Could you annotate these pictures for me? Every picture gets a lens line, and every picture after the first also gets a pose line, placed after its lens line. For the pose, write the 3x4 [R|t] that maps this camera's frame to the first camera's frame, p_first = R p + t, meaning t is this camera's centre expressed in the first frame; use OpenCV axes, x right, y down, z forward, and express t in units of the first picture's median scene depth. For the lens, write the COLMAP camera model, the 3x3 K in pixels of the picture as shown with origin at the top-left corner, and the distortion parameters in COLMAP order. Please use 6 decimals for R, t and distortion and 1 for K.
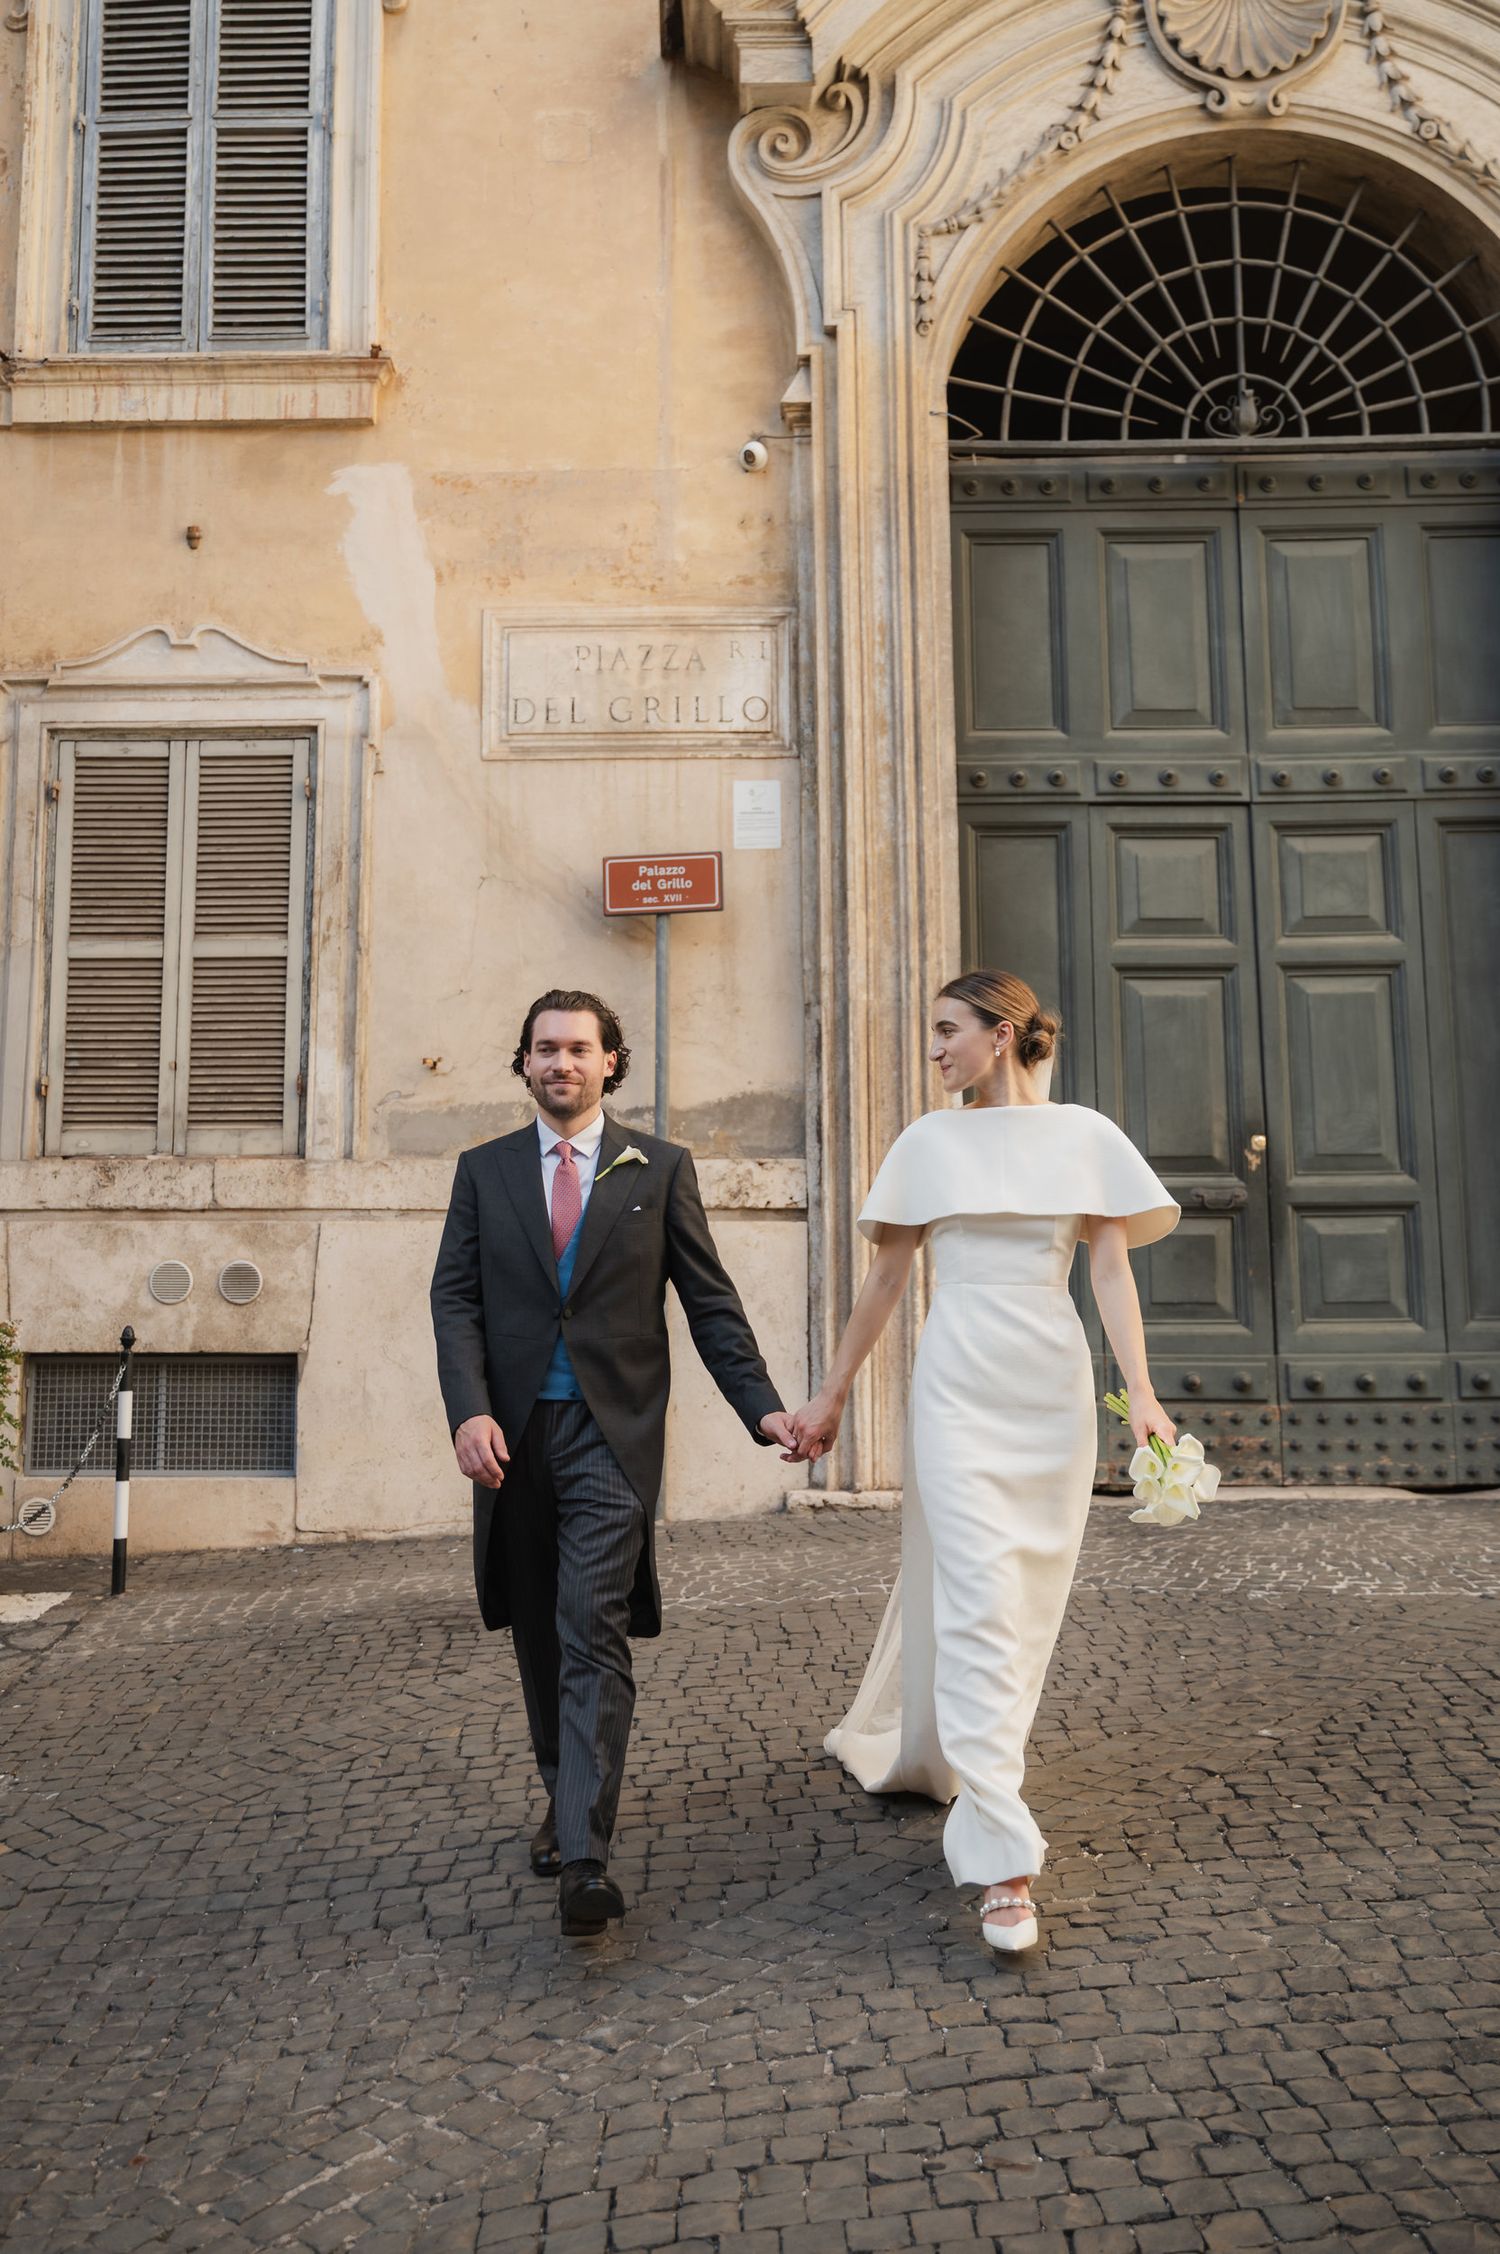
lens RADIAL K [[2019.5, 0, 707.0], [0, 2019.5, 1117.0], [0, 0, 1]] dist [0.011912, -0.016839]
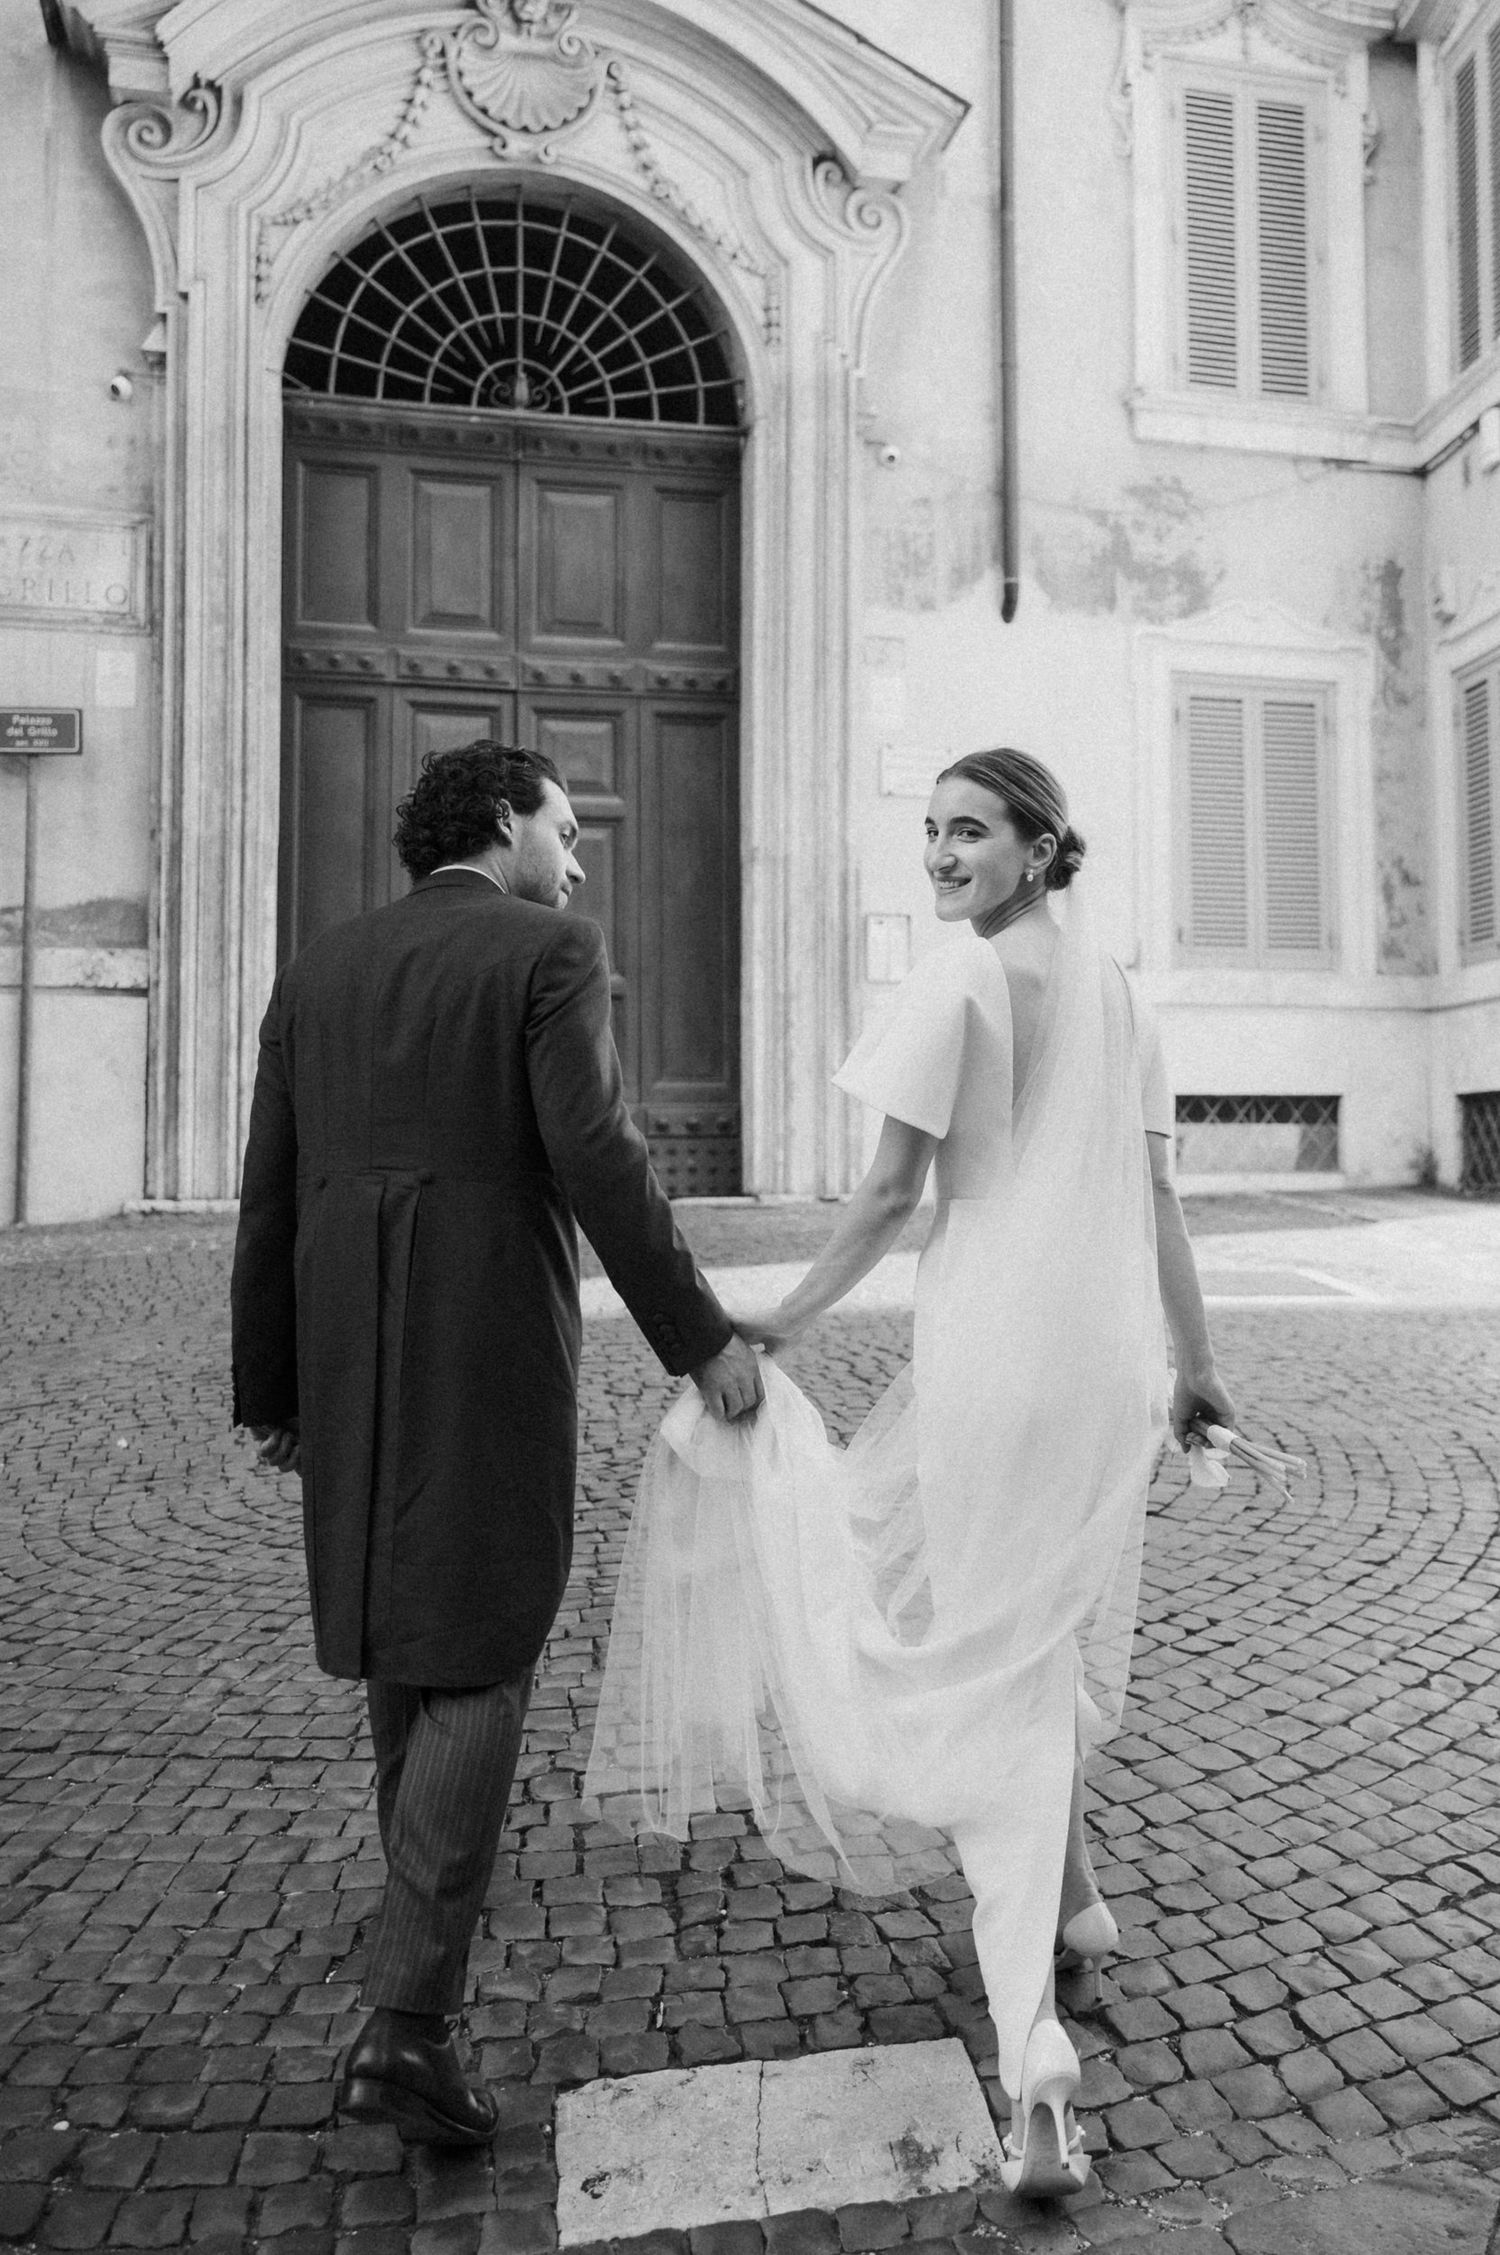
lens RADIAL K [[2094.7, 0, 876.7], [0, 2094.7, 1063.1], [0, 0, 1]] dist [0.002113, -0.003409]
pose [[0.963455, 0.016040, 0.267390, 0.134169], [-0.037589, 0.996425, 0.075665, -0.025498], [-0.265220, -0.082951, 0.960613, -0.407502]]
